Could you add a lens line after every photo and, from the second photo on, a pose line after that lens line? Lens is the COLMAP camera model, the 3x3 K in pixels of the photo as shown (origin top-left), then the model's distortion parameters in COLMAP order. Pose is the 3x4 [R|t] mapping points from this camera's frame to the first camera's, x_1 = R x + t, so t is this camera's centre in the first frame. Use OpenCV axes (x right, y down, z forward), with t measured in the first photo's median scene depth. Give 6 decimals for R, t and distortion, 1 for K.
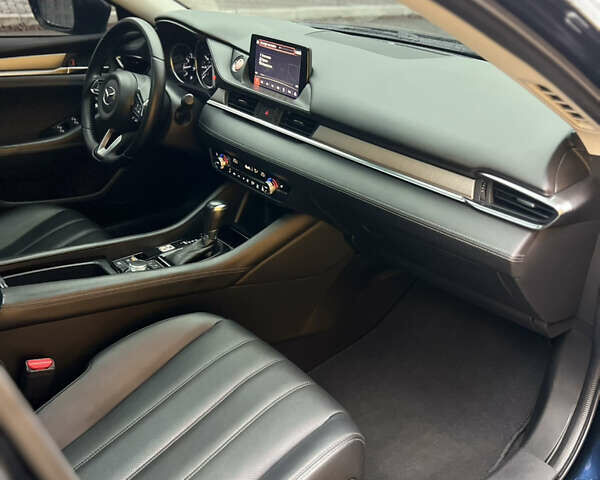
lens RADIAL K [[600.1, 0, 300.0], [0, 600.1, 240.0], [0, 0, 1]] dist [0.135168, -0.311189]
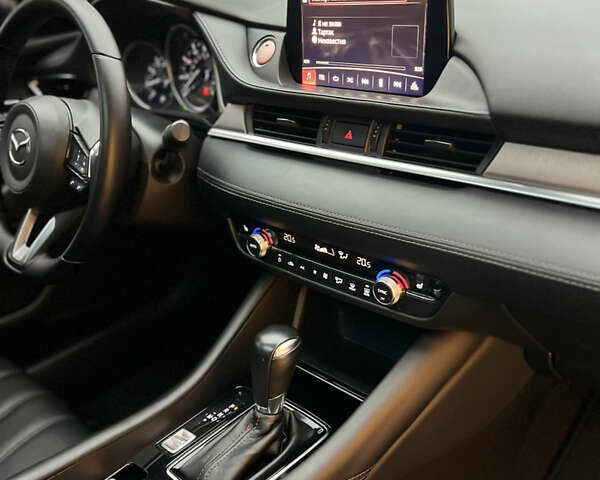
lens RADIAL K [[600.1, 0, 300.0], [0, 600.1, 240.0], [0, 0, 1]] dist [0.135168, -0.311189]
pose [[0.986456, -0.147362, 0.072031, -0.132889], [0.150147, 0.988048, -0.034887, -0.109027], [-0.066029, 0.045230, 0.996792, 0.489556]]
